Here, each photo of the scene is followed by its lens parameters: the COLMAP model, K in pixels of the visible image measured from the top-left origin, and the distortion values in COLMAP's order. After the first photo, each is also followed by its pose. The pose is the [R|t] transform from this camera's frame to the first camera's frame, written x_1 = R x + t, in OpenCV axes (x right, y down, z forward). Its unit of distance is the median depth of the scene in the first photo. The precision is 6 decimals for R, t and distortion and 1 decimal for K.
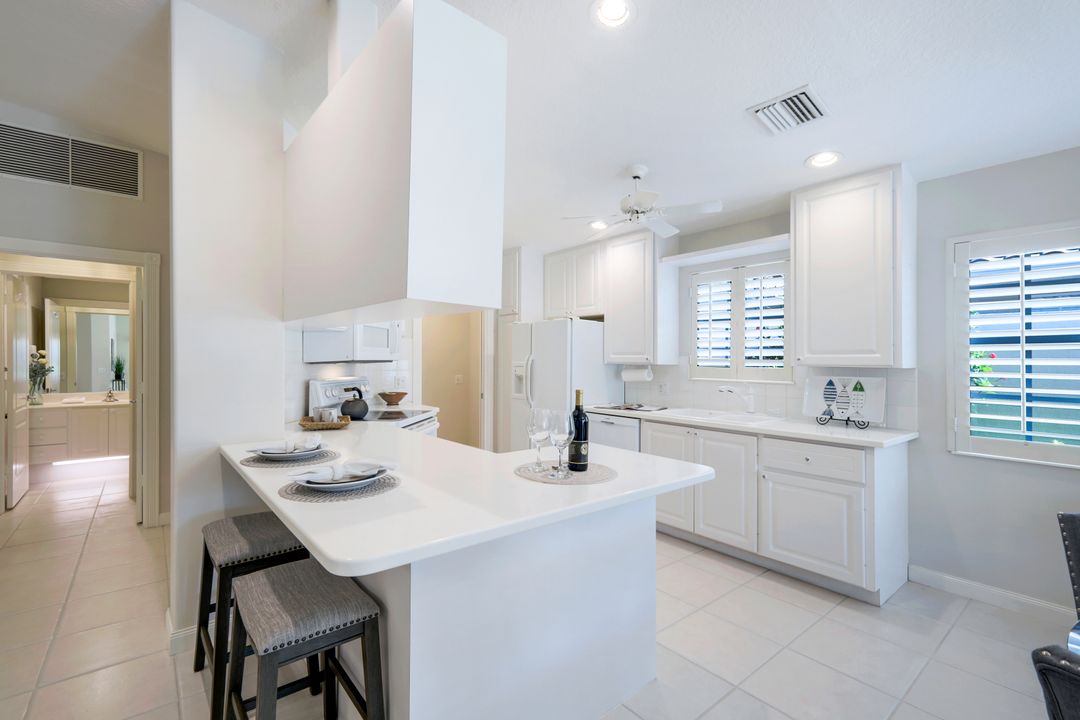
lens RADIAL K [[476.8, 0, 540.7], [0, 476.8, 356.0], [0, 0, 1]] dist [0.002033, 0.000311]
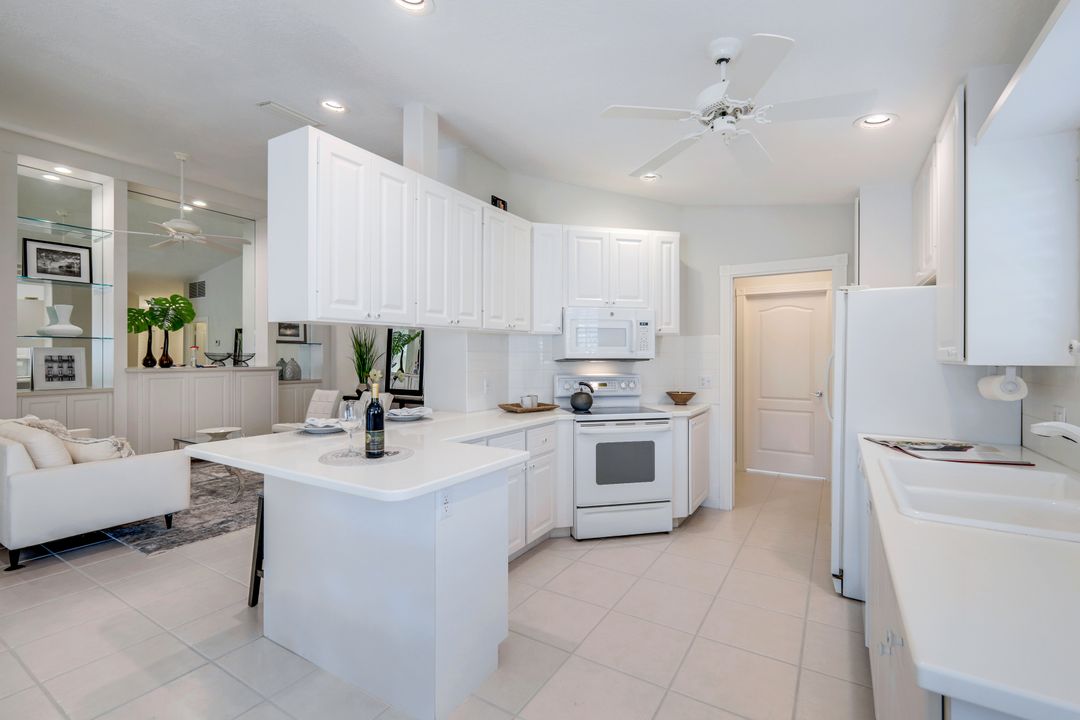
lens RADIAL K [[476.8, 0, 540.7], [0, 476.8, 356.0], [0, 0, 1]] dist [0.002033, 0.000311]
pose [[0.333789, -0.006966, -0.942622, 0.668832], [0.008135, 0.999957, -0.004509, 0.009069], [0.942613, -0.006163, 0.333831, 0.544028]]
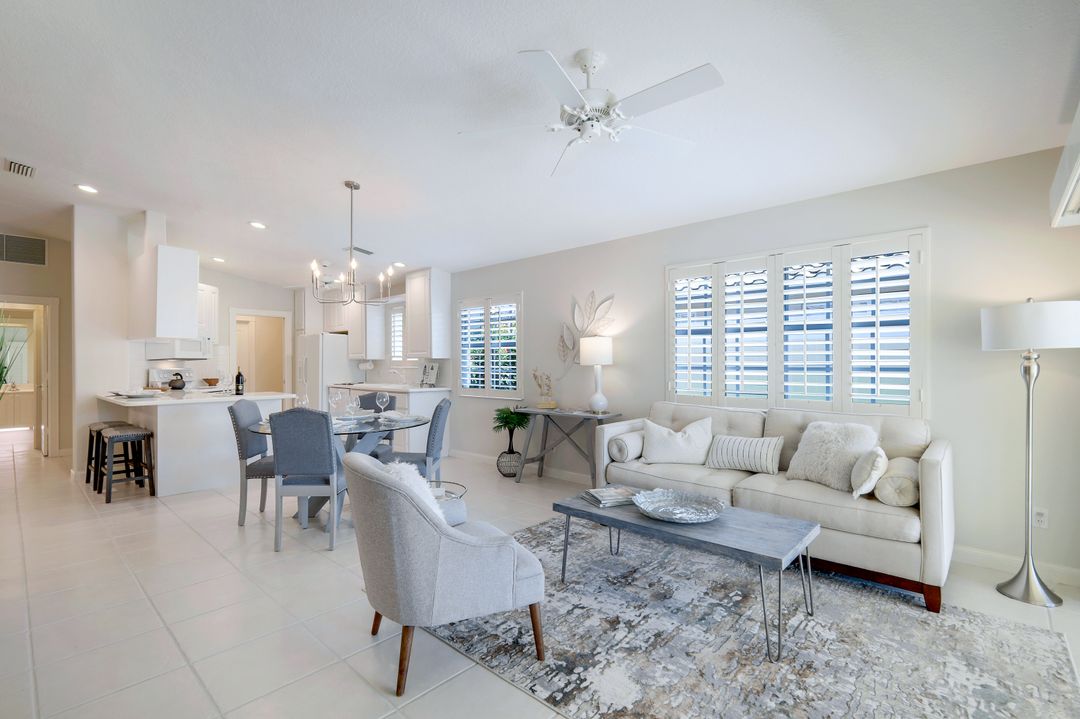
lens RADIAL K [[487.0, 0, 544.7], [0, 487.0, 356.2], [0, 0, 1]] dist [-0.012775, -0.000027]
pose [[0.989158, -0.009817, 0.146529, 0.782704], [0.010166, 0.999947, -0.001634, 0.019624], [-0.146506, 0.003106, 0.989205, -1.119075]]
